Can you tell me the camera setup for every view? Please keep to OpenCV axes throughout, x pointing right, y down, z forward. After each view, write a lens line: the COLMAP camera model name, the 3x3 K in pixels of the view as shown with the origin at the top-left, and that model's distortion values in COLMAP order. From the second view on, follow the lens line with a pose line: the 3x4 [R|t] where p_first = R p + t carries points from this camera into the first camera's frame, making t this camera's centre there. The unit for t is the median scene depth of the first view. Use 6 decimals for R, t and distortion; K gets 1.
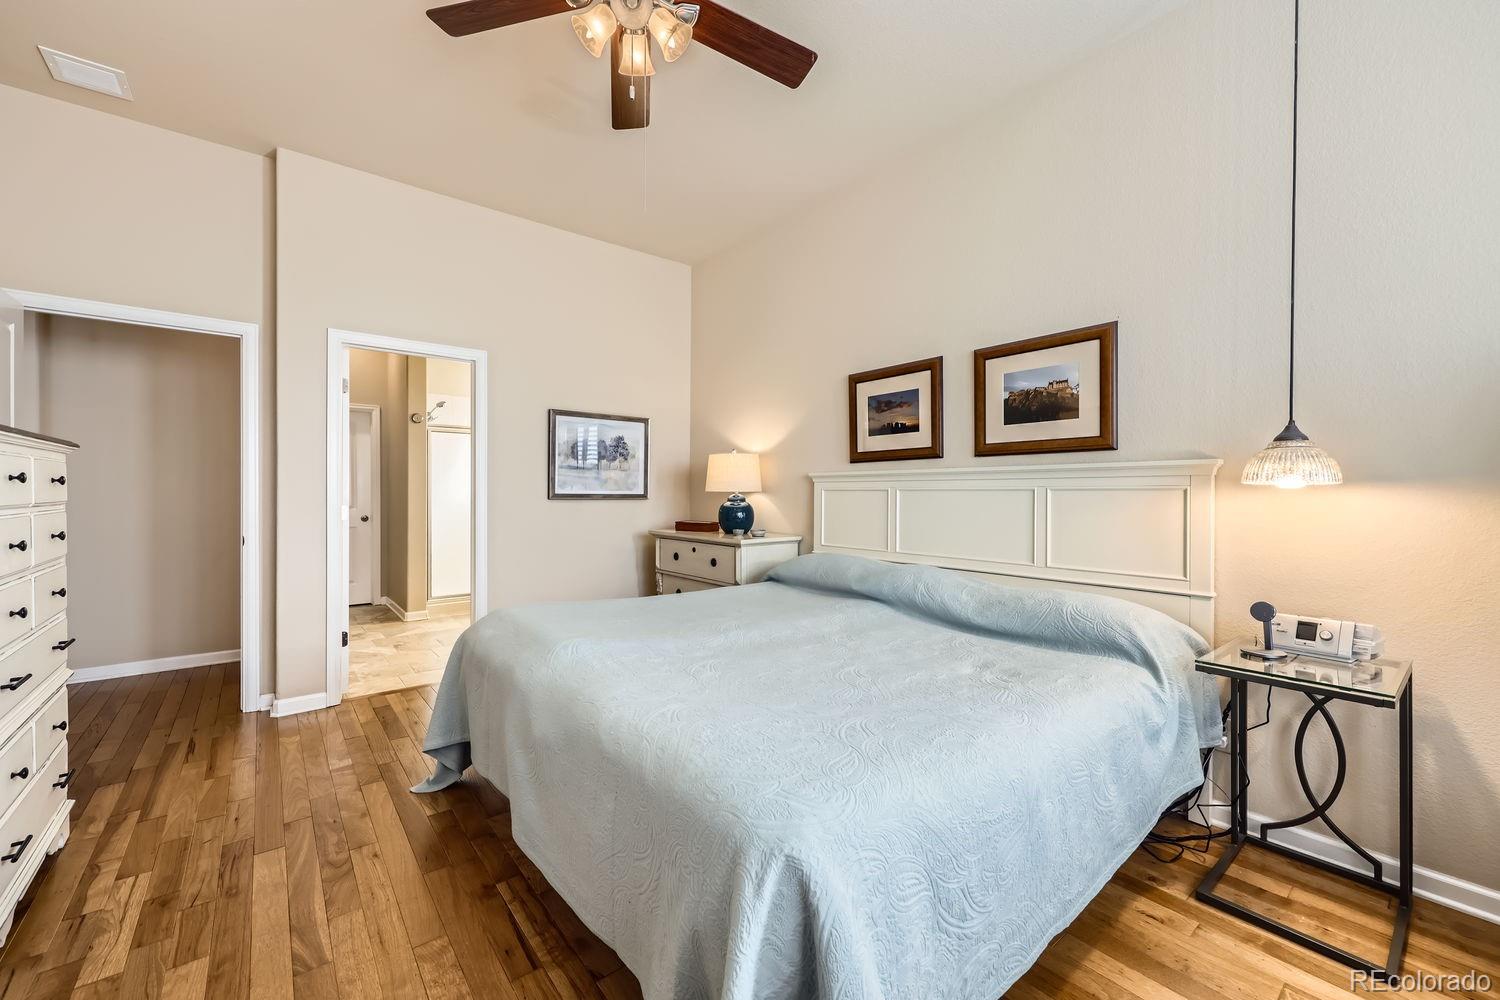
lens RADIAL K [[600.8, 0, 748.7], [0, 600.8, 495.1], [0, 0, 1]] dist [0.001923, 0.000087]
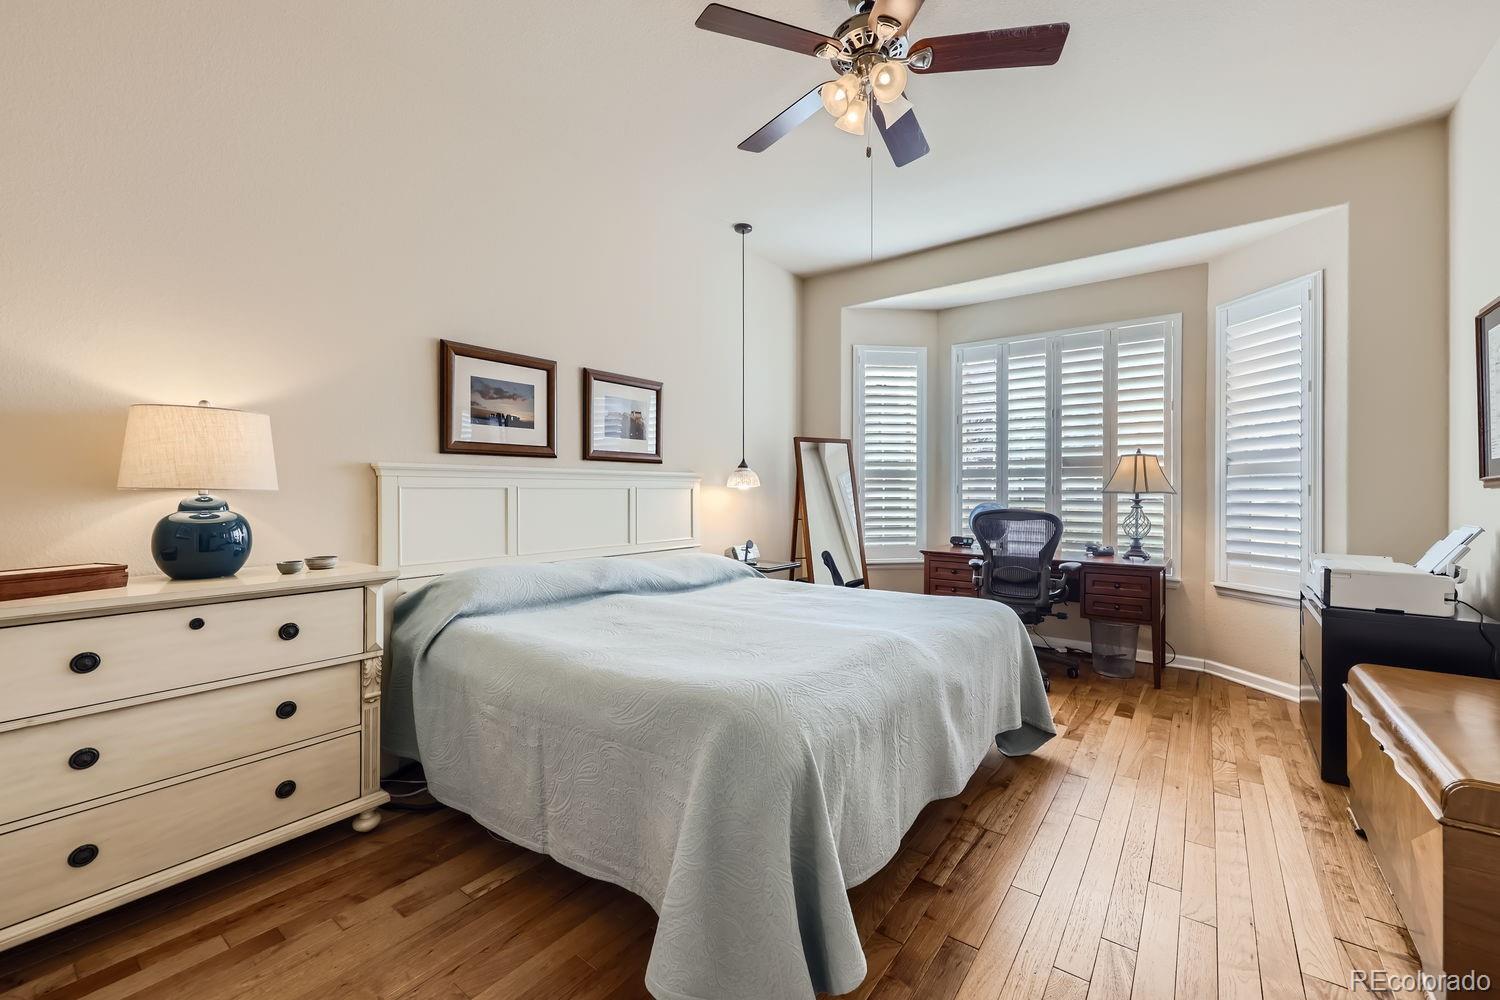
lens RADIAL K [[600.8, 0, 748.7], [0, 600.8, 495.1], [0, 0, 1]] dist [0.001923, 0.000087]
pose [[-0.239212, -0.005480, 0.970952, -0.761846], [0.005594, 0.999960, 0.007023, -0.002746], [-0.970951, 0.007112, -0.239172, 0.901741]]
